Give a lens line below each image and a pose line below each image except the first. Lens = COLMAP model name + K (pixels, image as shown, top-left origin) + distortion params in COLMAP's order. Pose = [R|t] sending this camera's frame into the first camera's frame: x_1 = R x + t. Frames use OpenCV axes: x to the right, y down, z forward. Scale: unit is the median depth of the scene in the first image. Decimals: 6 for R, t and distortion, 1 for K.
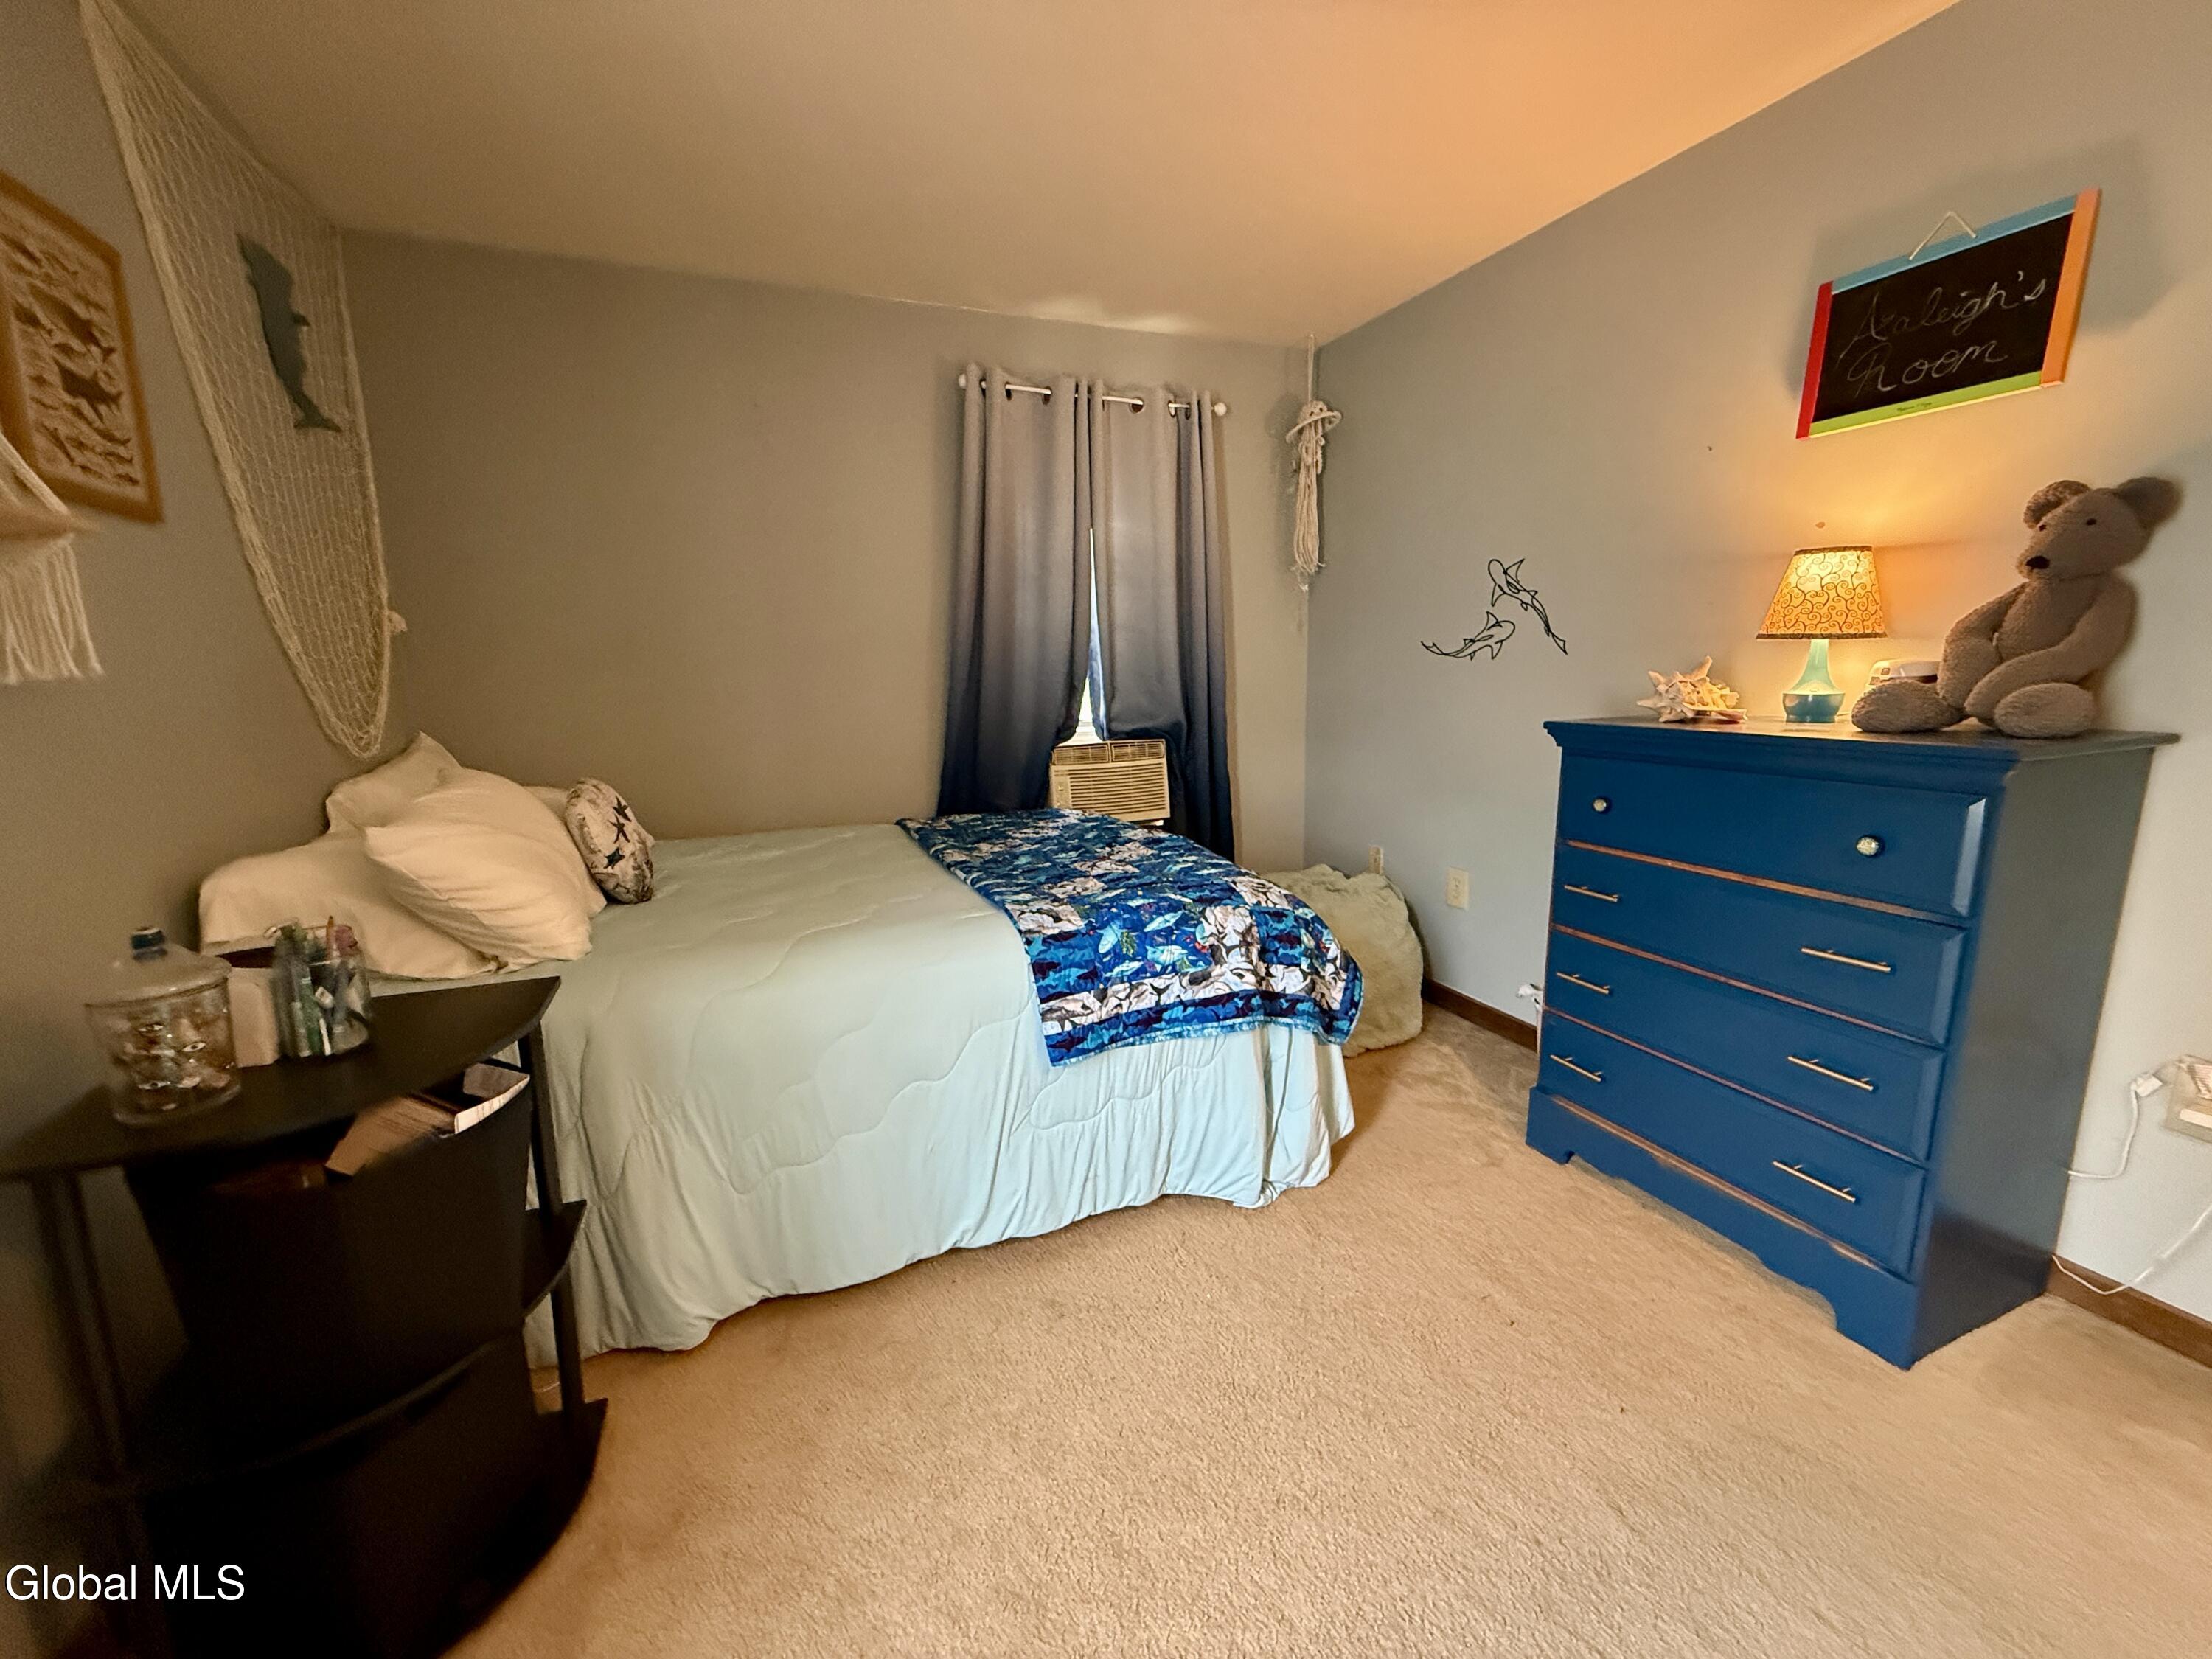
lens RADIAL K [[881.3, 0, 1095.9], [0, 881.3, 828.5], [0, 0, 1]] dist [0.000326, -0.000803]
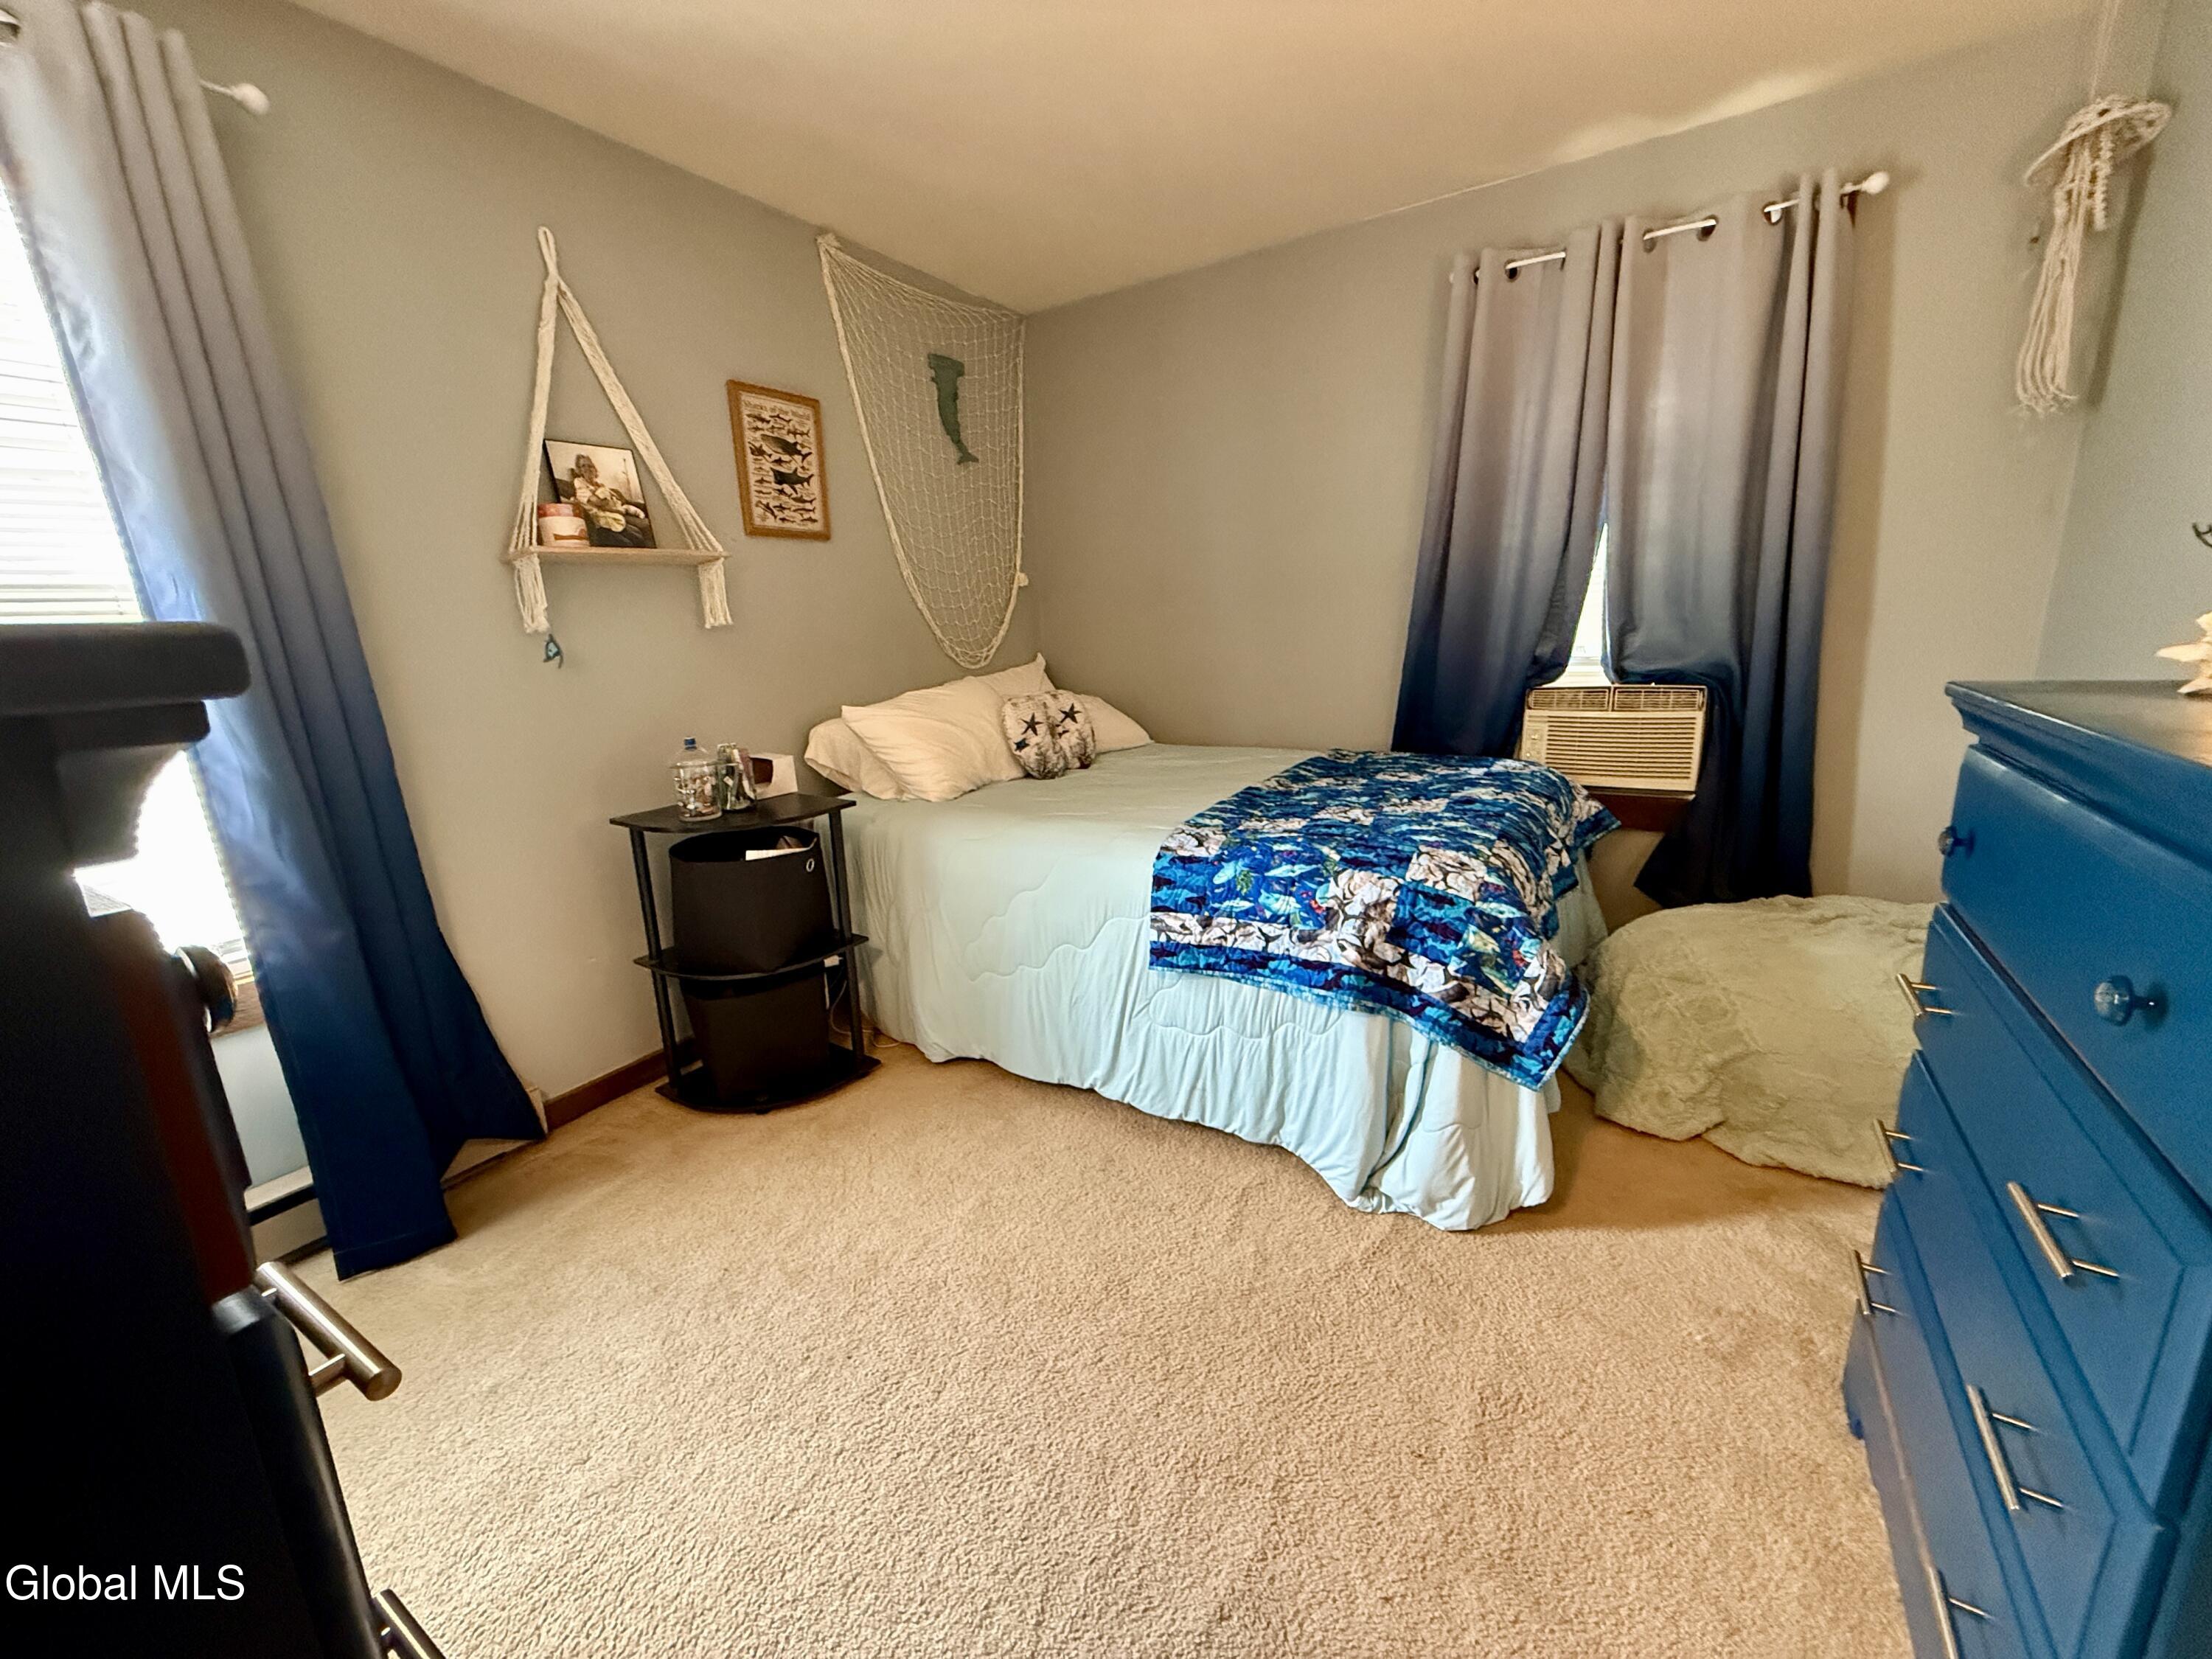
lens RADIAL K [[881.3, 0, 1101.3], [0, 881.3, 826.9], [0, 0, 1]] dist [0.000326, -0.000803]
pose [[0.579603, 0.180393, -0.794681, 0.715271], [-0.115427, 0.983532, 0.139075, -0.051399], [0.806682, 0.011119, 0.590880, 0.267246]]
